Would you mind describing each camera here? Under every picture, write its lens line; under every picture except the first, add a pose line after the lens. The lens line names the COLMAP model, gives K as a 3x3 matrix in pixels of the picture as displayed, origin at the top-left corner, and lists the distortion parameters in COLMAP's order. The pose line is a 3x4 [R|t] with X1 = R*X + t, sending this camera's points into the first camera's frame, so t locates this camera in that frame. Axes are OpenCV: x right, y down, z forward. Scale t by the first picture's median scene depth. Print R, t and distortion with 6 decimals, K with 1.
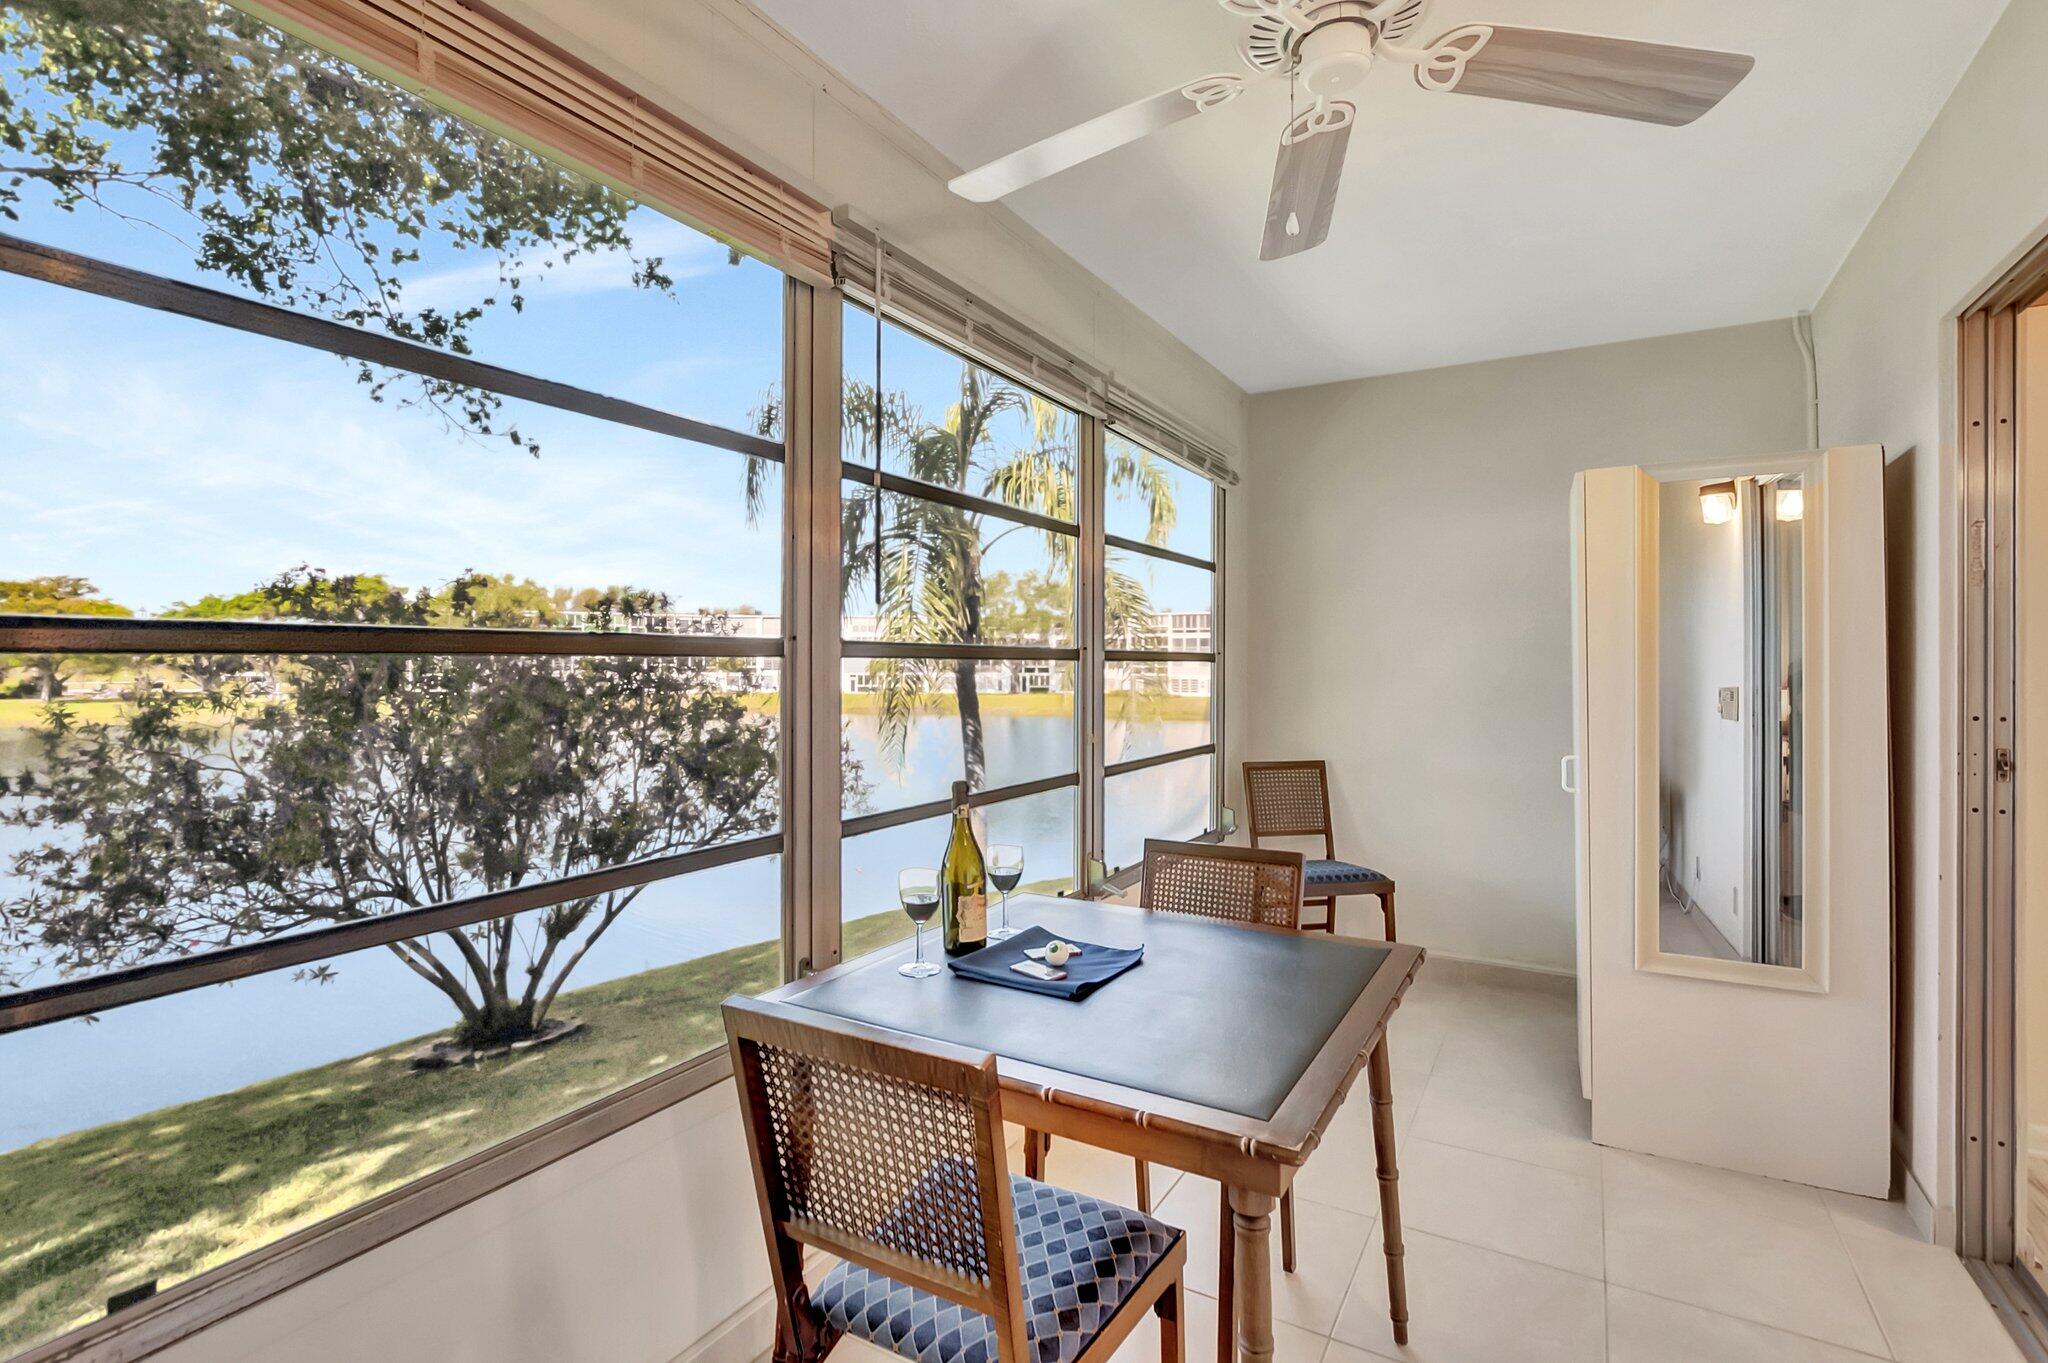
lens RADIAL K [[979.3, 0, 1031.8], [0, 979.3, 676.1], [0, 0, 1]] dist [-0.010967, 0.001321]
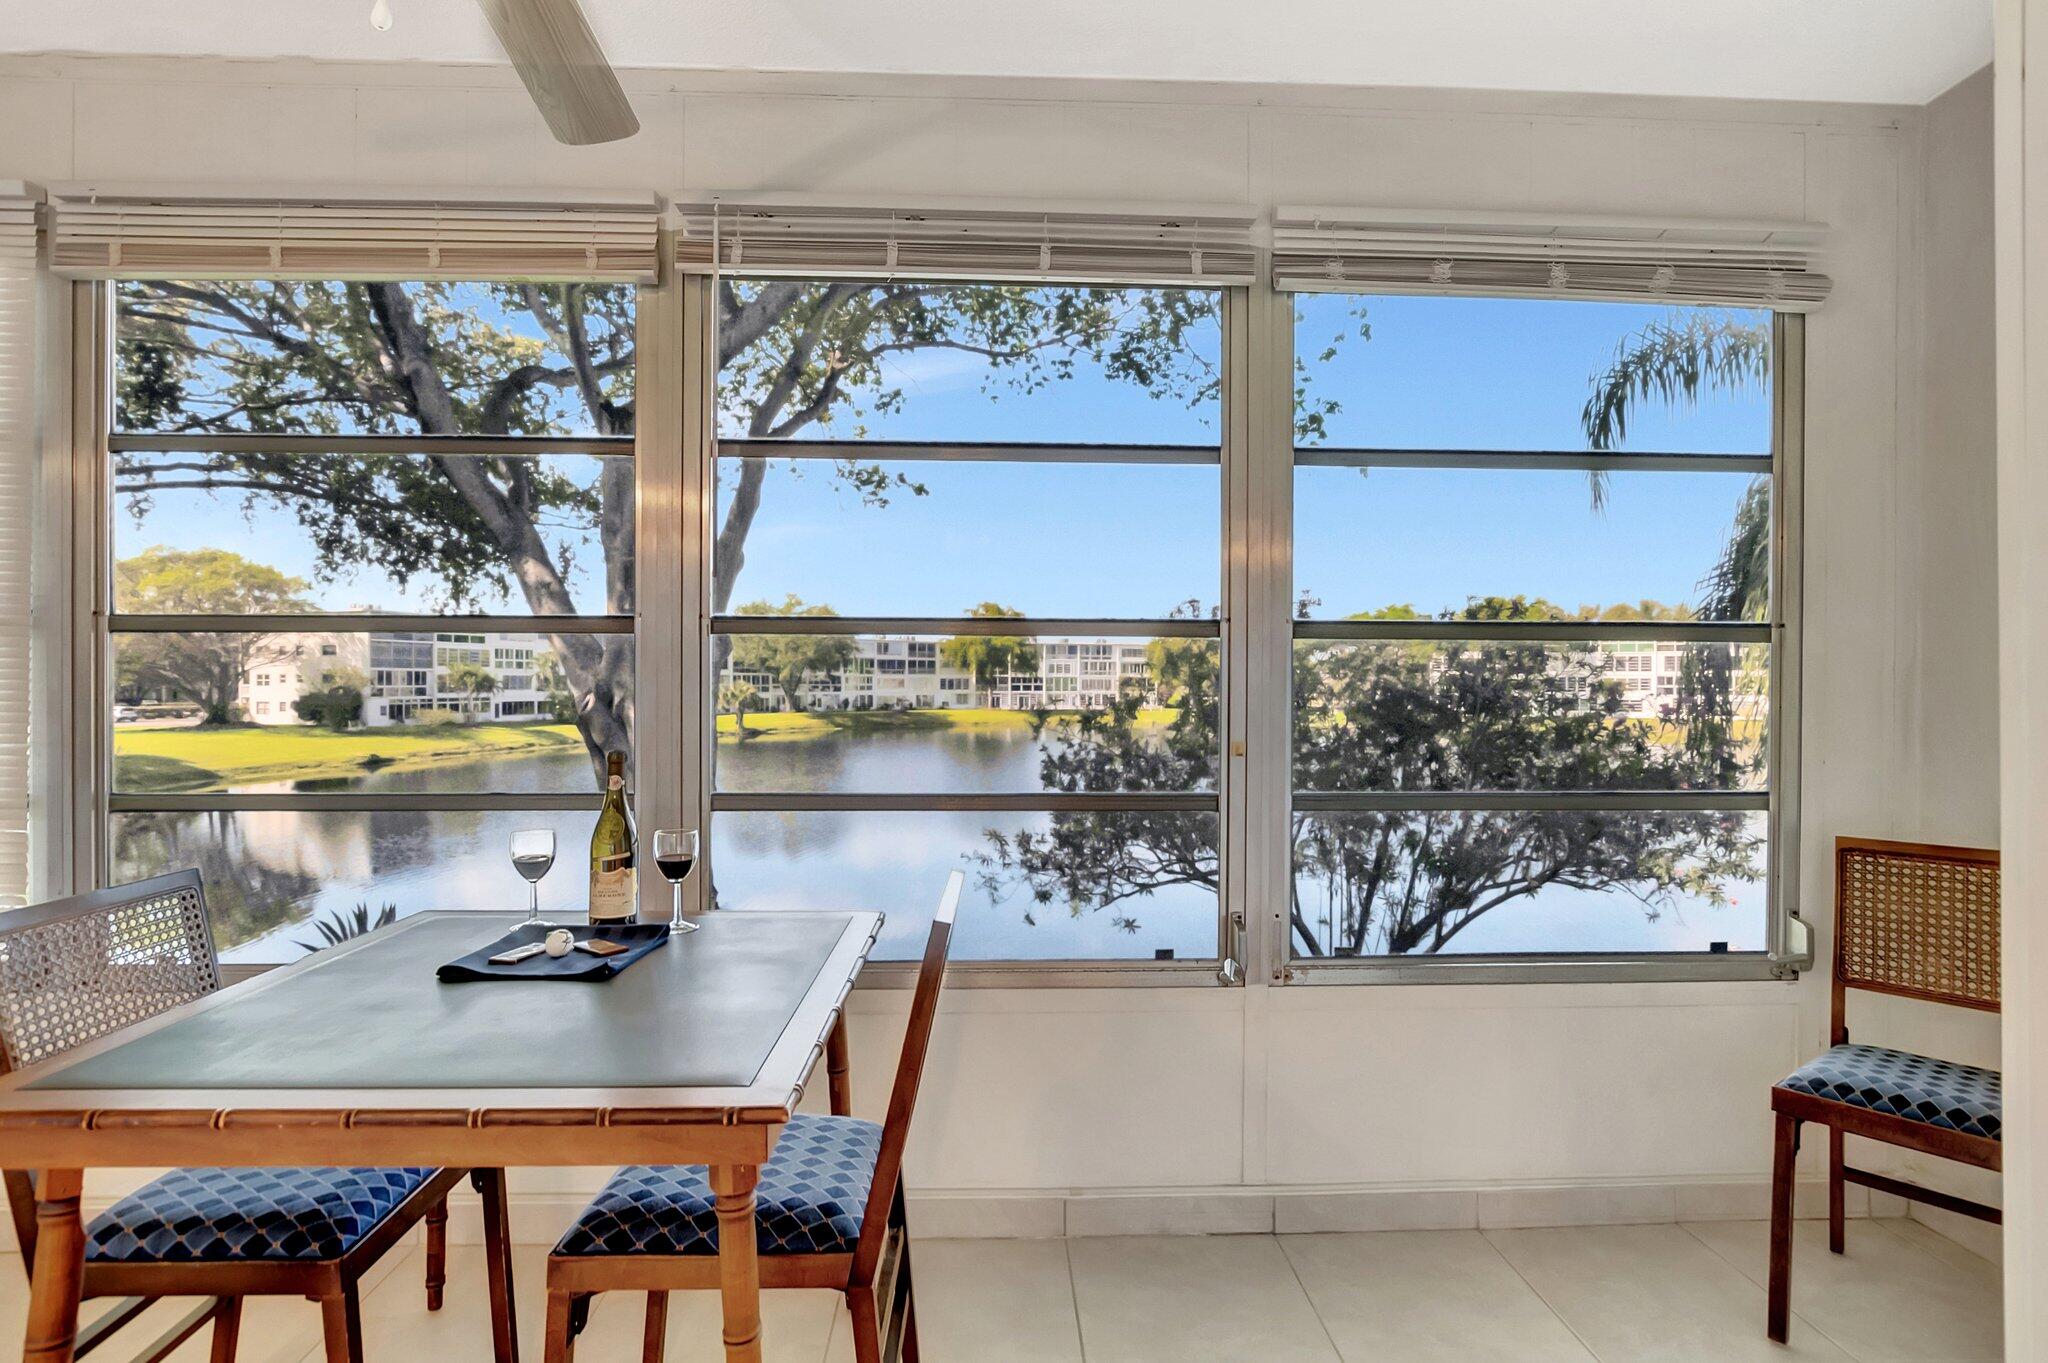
lens RADIAL K [[979.3, 0, 1031.8], [0, 979.3, 676.1], [0, 0, 1]] dist [-0.010967, 0.001321]
pose [[0.539190, -0.008591, -0.842141, 0.170294], [-0.008698, 0.999838, -0.015768, 0.006610], [0.842139, 0.015827, 0.539028, 0.153010]]
